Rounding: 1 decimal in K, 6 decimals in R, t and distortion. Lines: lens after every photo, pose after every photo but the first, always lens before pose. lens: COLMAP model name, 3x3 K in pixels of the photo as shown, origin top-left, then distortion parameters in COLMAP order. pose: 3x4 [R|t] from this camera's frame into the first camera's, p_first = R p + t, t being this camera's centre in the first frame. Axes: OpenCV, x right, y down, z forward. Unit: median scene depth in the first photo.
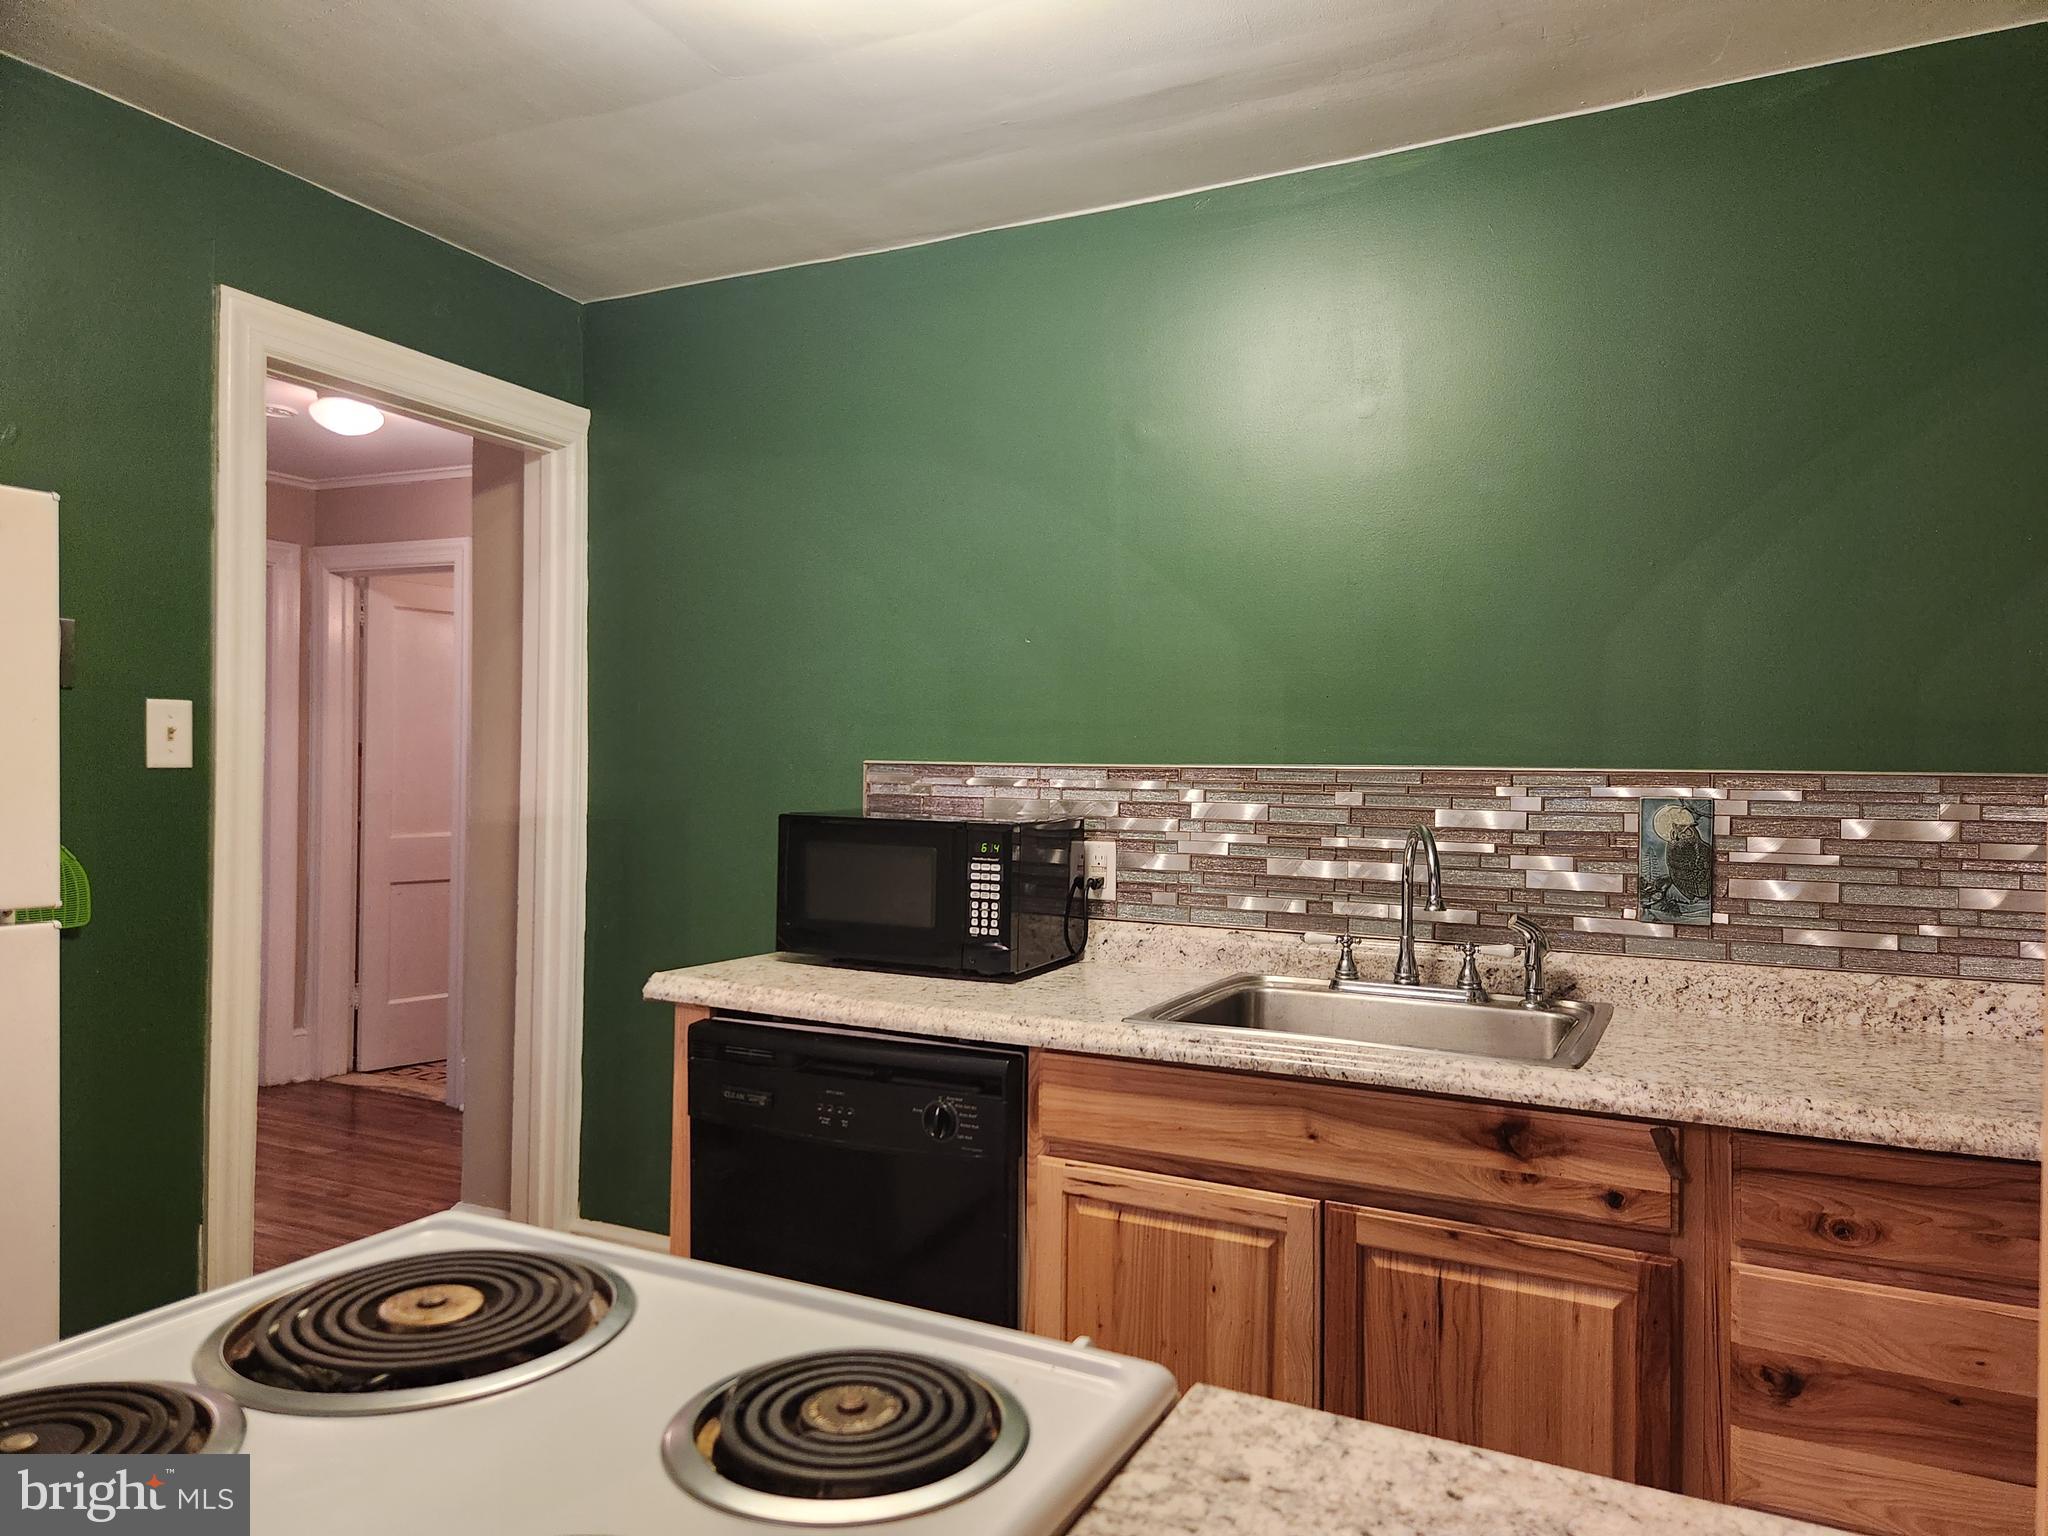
lens RADIAL K [[1361.5, 0, 1020.0], [0, 1361.5, 763.8], [0, 0, 1]] dist [0.039652, -0.014208]
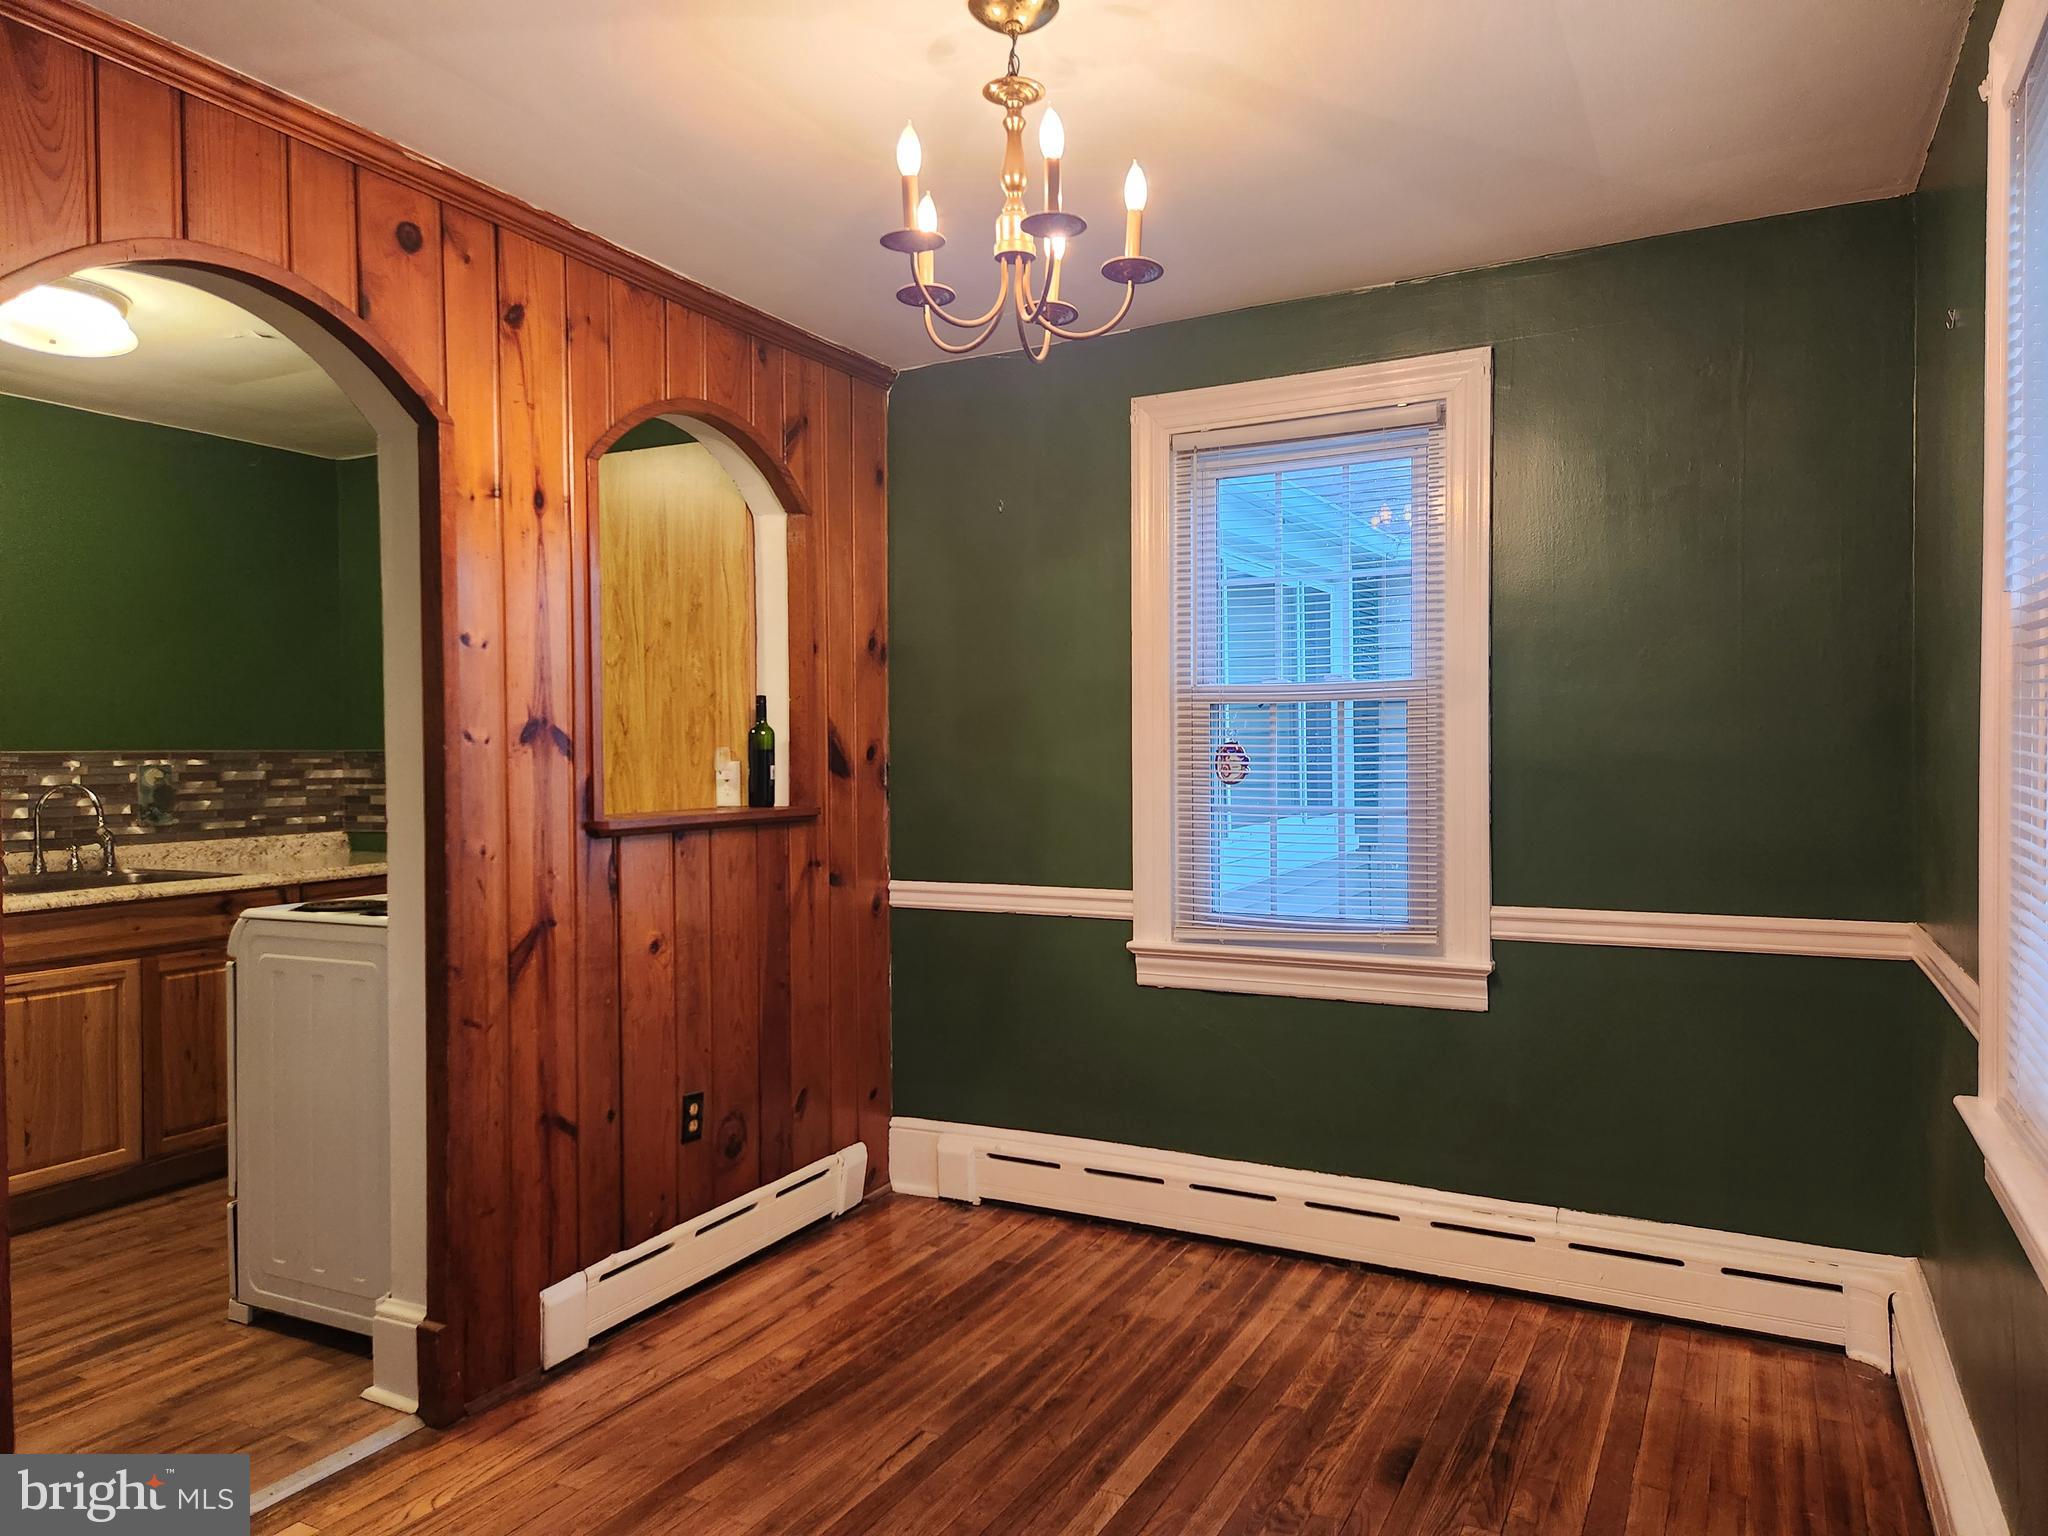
lens RADIAL K [[1361.5, 0, 1027.7], [0, 1361.5, 764.7], [0, 0, 1]] dist [0.039652, -0.014208]
pose [[0.016629, -0.026989, 0.999497, -1.625290], [-0.000953, 0.999635, 0.027009, -0.033528], [-0.999861, -0.001402, 0.016597, -0.351783]]
